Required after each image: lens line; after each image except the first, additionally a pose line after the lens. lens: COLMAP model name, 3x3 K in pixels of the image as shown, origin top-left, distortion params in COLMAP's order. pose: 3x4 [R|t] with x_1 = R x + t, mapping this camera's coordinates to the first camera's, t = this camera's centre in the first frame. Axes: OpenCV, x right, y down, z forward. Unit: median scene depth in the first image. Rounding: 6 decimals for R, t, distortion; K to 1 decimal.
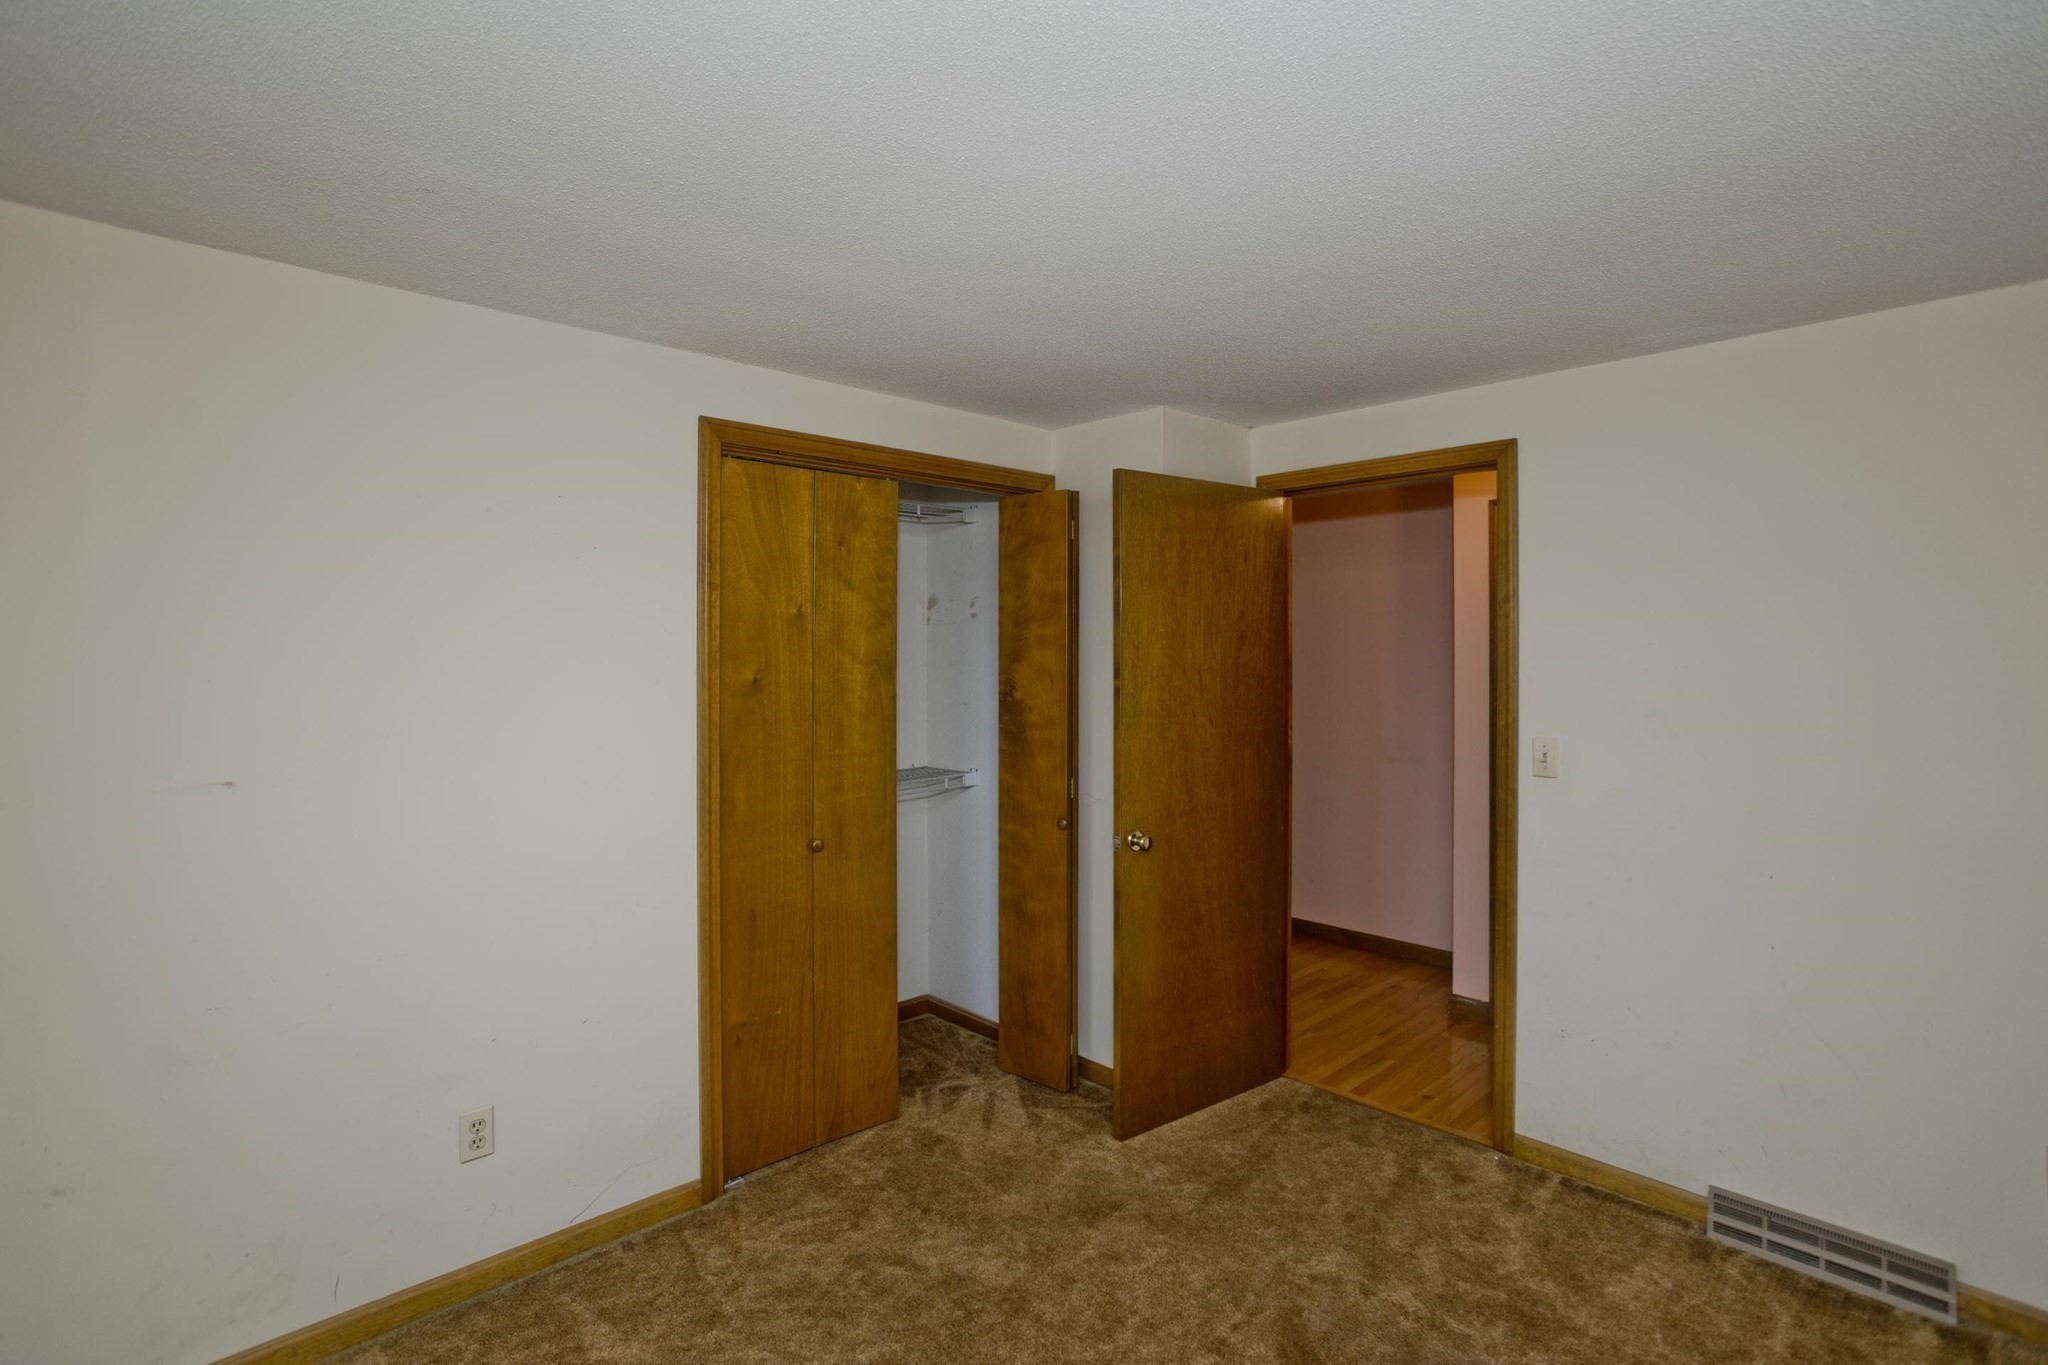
lens RADIAL K [[1016.2, 0, 1023.8], [0, 1016.2, 674.5], [0, 0, 1]] dist [0.000105, 0.000866]
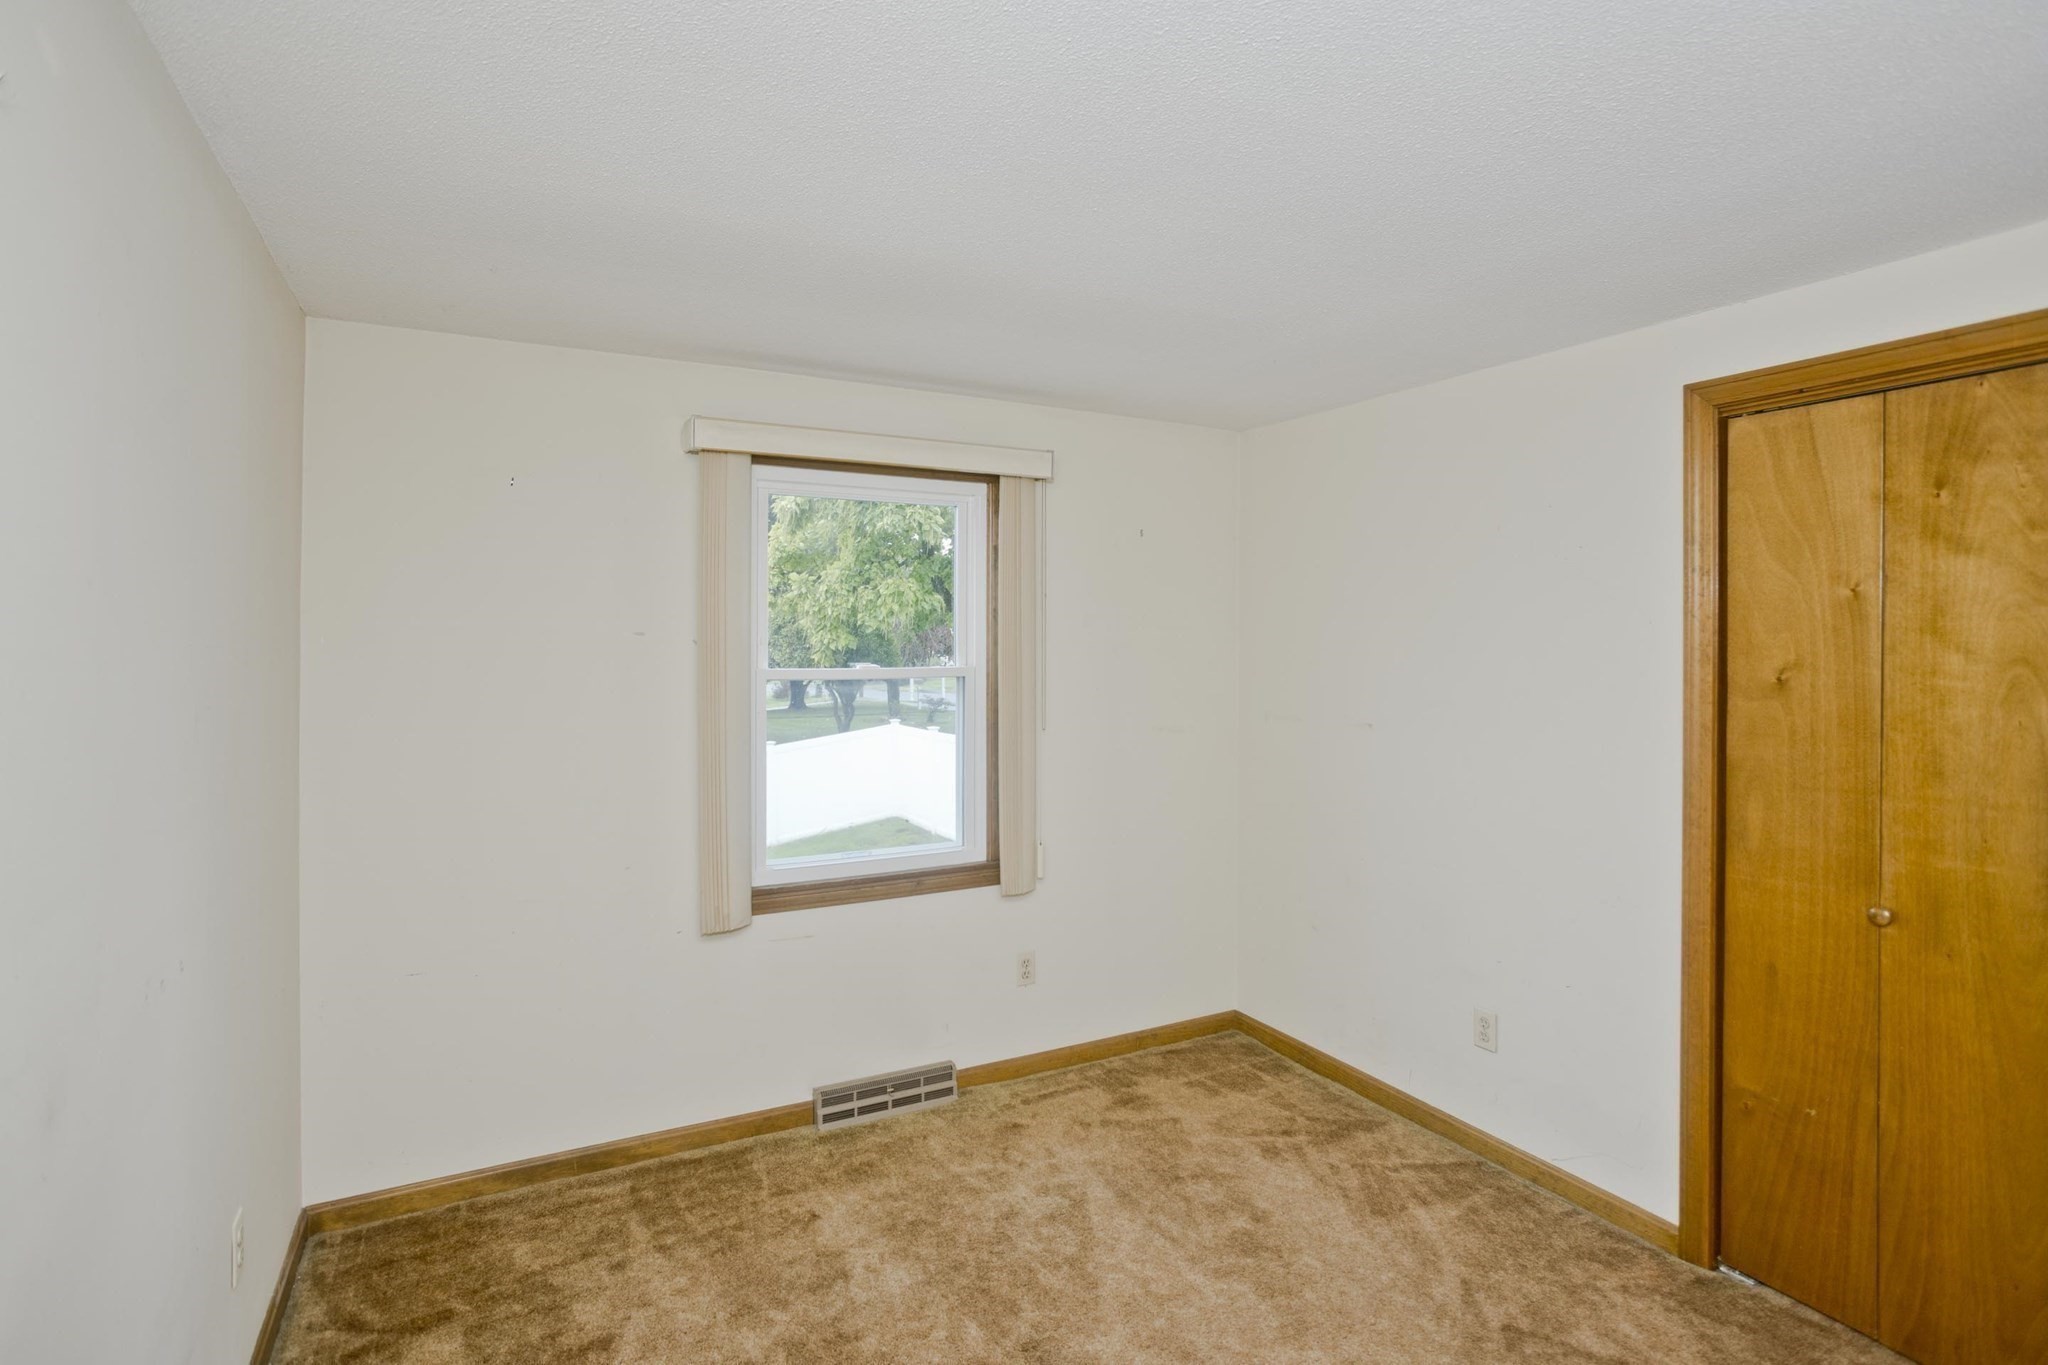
lens RADIAL K [[1016.2, 0, 1024.4], [0, 1016.2, 668.3], [0, 0, 1]] dist [0.000105, 0.000866]
pose [[-0.253336, 0.022198, -0.967124, 0.647100], [-0.025178, 0.999247, 0.029531, -0.012691], [0.967051, 0.031832, -0.252586, 0.601934]]
